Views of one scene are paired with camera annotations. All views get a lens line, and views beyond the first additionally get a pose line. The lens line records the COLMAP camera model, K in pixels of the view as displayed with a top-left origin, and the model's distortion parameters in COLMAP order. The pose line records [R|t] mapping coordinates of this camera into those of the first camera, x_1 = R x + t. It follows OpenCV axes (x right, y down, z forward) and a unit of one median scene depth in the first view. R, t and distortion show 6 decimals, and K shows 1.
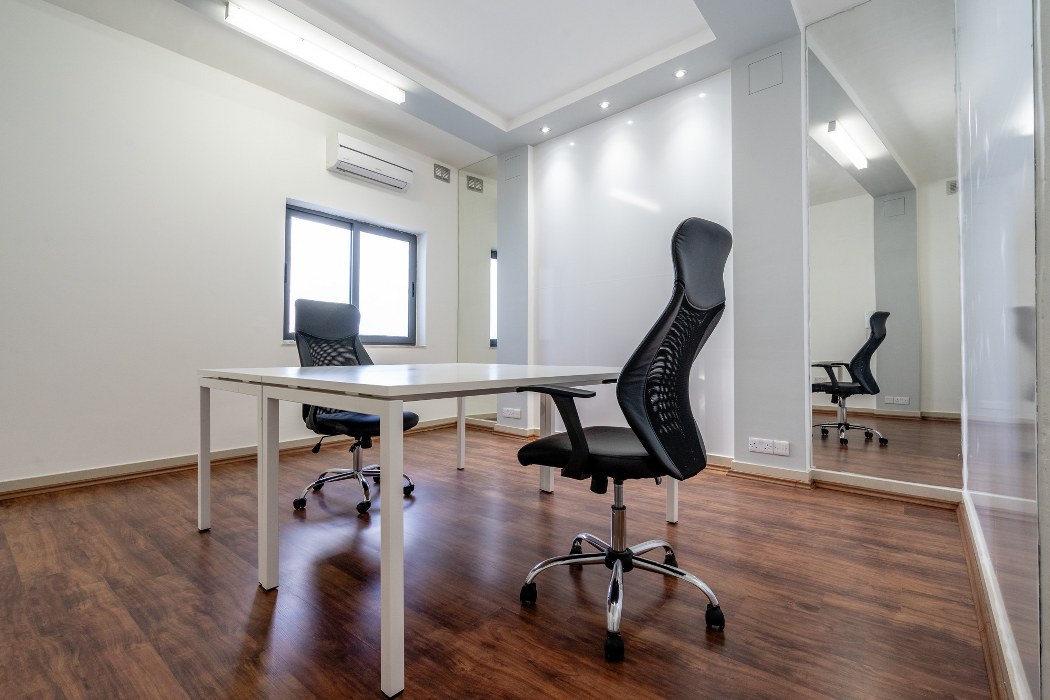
lens RADIAL K [[477.1, 0, 526.6], [0, 477.1, 348.4], [0, 0, 1]] dist [-0.005396, -0.000160]
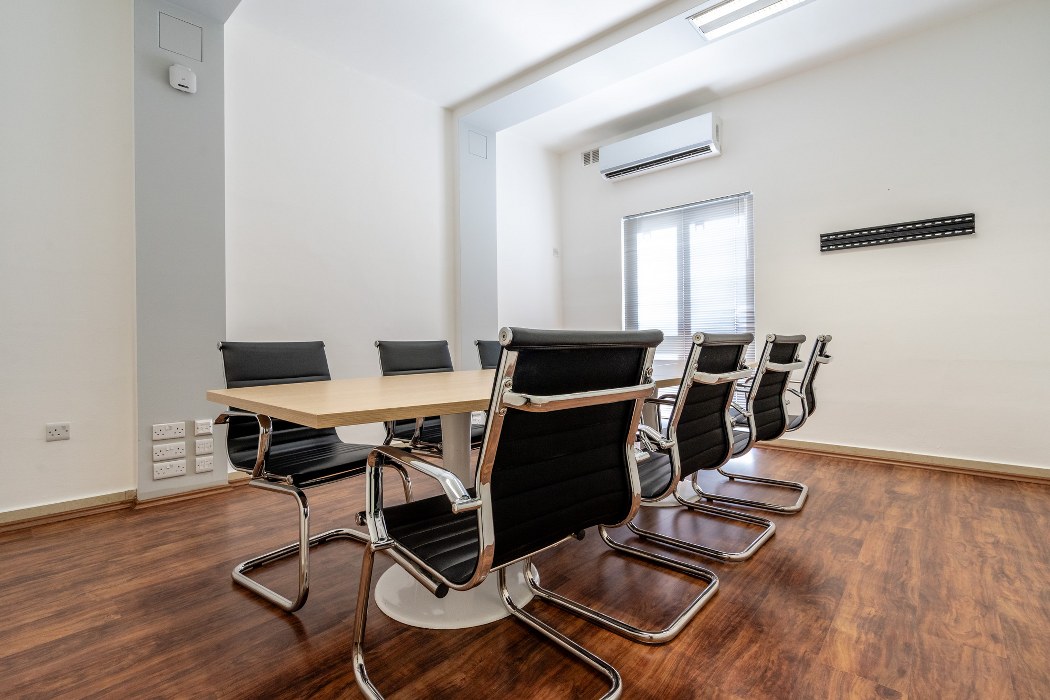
lens RADIAL K [[477.1, 0, 526.2], [0, 477.1, 348.1], [0, 0, 1]] dist [-0.005396, -0.000160]
pose [[0.038411, 0.000721, 0.999262, -2.036919], [-0.000593, 1.000000, -0.000699, 0.000657], [-0.999262, -0.000565, 0.038412, 1.756385]]
